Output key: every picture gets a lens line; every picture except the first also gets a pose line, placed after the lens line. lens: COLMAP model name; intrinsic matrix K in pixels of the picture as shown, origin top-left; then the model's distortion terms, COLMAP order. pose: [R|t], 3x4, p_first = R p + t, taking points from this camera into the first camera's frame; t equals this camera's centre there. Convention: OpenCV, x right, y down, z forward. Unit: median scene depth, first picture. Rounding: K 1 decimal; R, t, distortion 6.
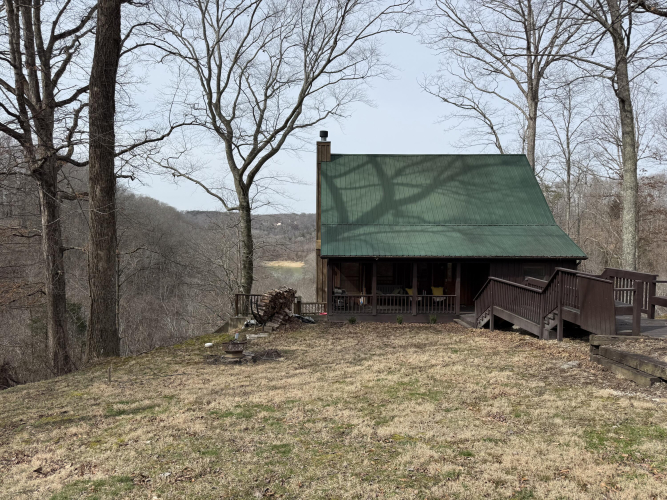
lens RADIAL K [[468.5, 0, 335.9], [0, 468.5, 250.6], [0, 0, 1]] dist [0.081233, -0.100756]
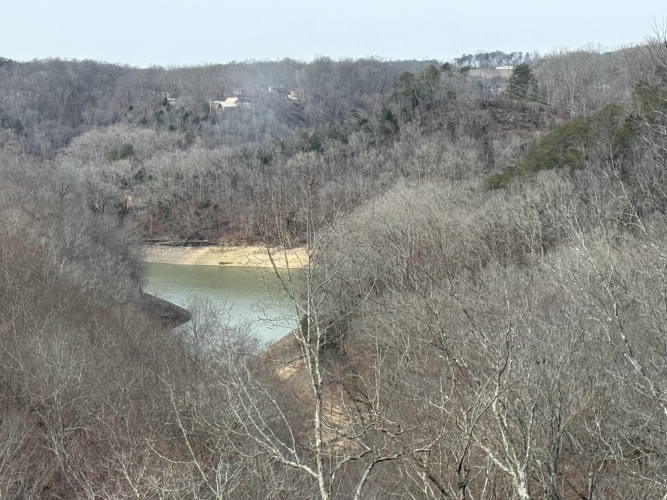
lens RADIAL K [[1750.2, 0, 336.3], [0, 1750.2, 254.8], [0, 0, 1]] dist [0.210748, 0.000000]
pose [[0.997456, -0.011863, -0.070288, 0.282774], [0.014147, 0.999385, 0.032091, -0.101117], [0.069864, -0.033004, 0.997010, 1.061306]]
